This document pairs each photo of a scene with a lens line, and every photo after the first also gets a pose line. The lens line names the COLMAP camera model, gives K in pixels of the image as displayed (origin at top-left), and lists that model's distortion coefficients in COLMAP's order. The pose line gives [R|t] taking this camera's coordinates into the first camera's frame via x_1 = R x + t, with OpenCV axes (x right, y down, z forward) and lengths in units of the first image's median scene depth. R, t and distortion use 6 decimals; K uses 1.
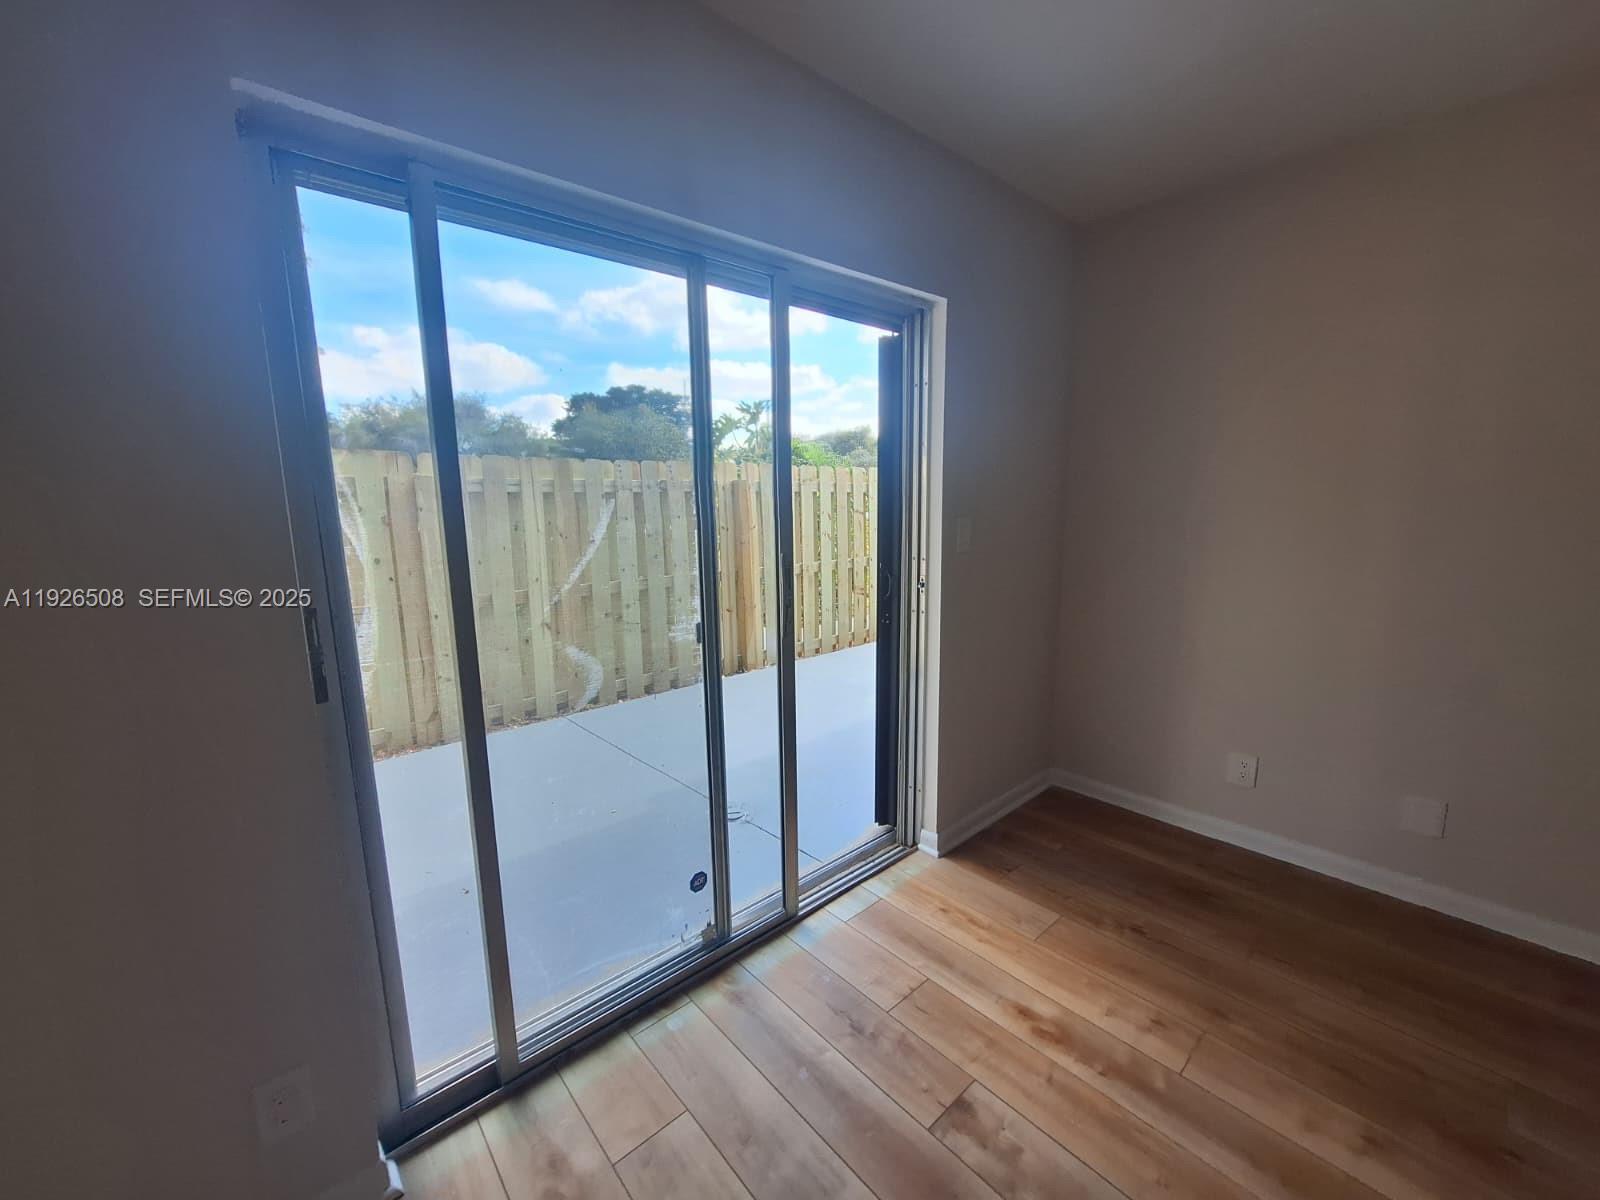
lens RADIAL K [[632.6, 0, 800.2], [0, 632.6, 606.1], [0, 0, 1]] dist [-0.007084, -0.000591]
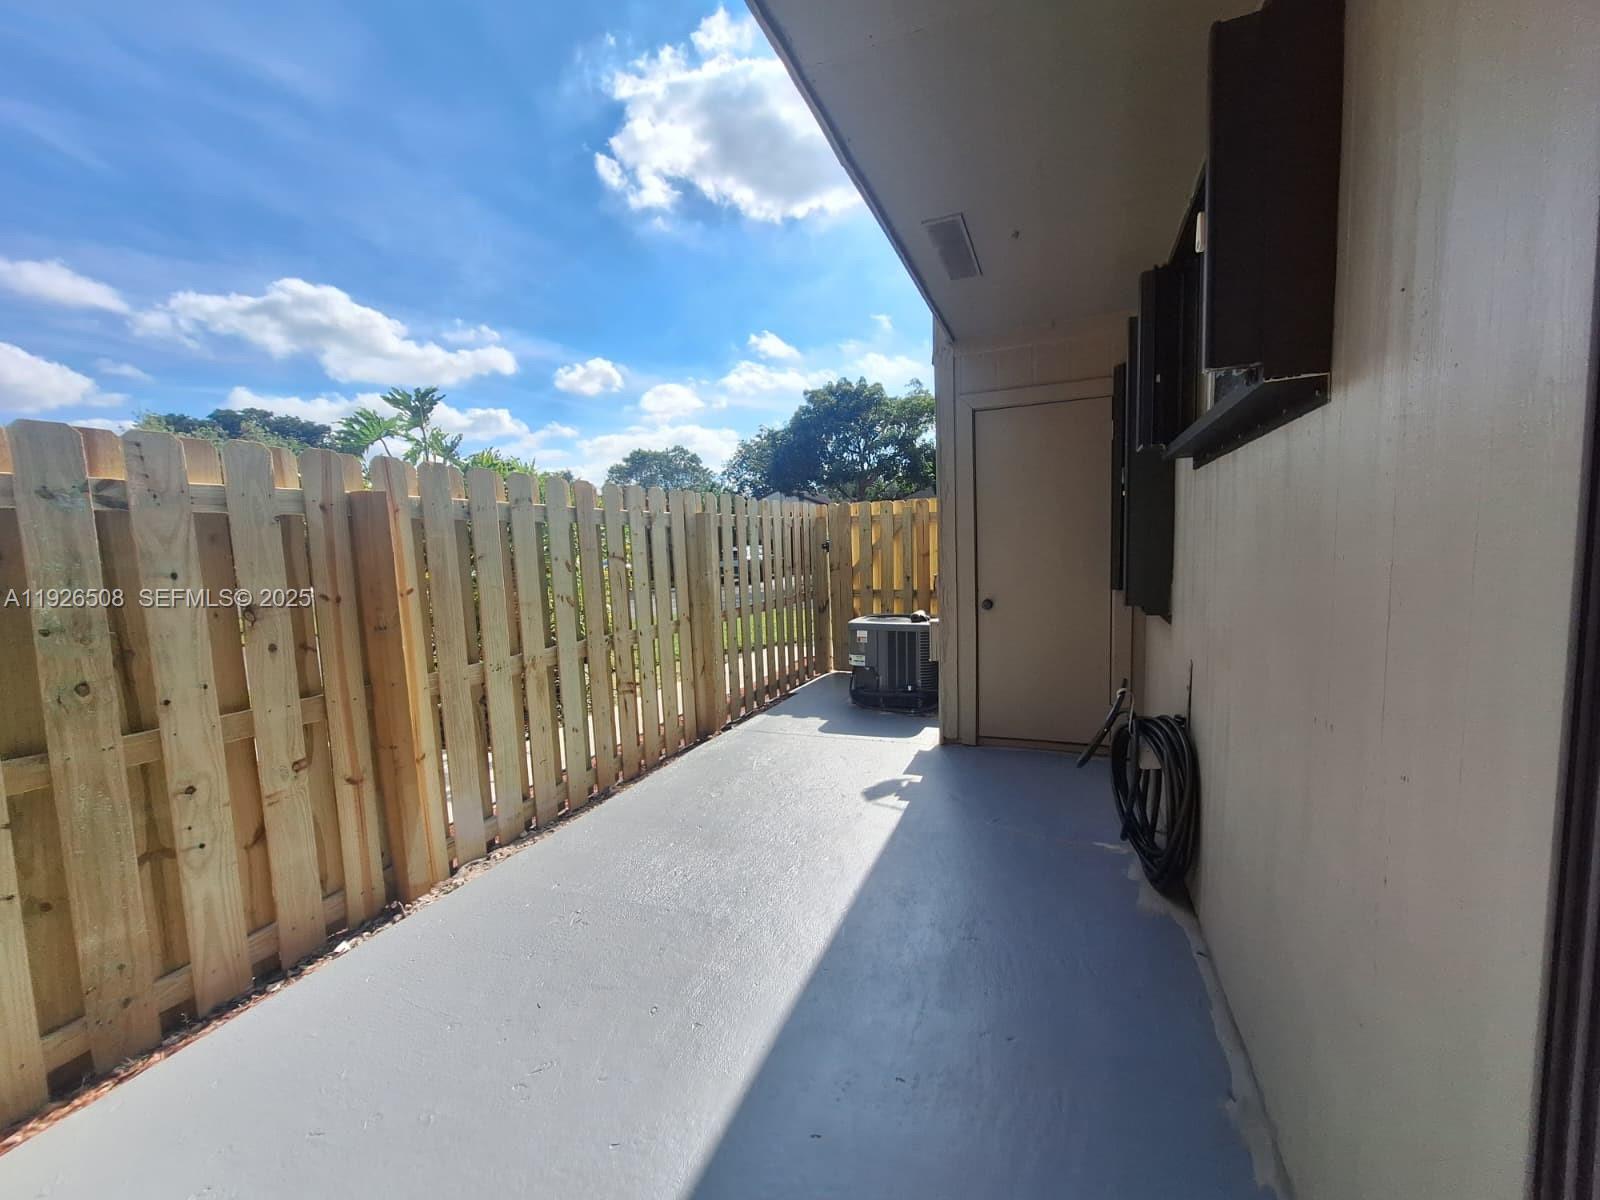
lens RADIAL K [[632.6, 0, 800.2], [0, 632.6, 606.1], [0, 0, 1]] dist [-0.007084, -0.000591]
pose [[0.901683, -0.053687, 0.429051, -0.008190], [0.086291, 0.994644, -0.056889, -0.038043], [-0.423699, 0.088319, 0.901487, 0.278255]]
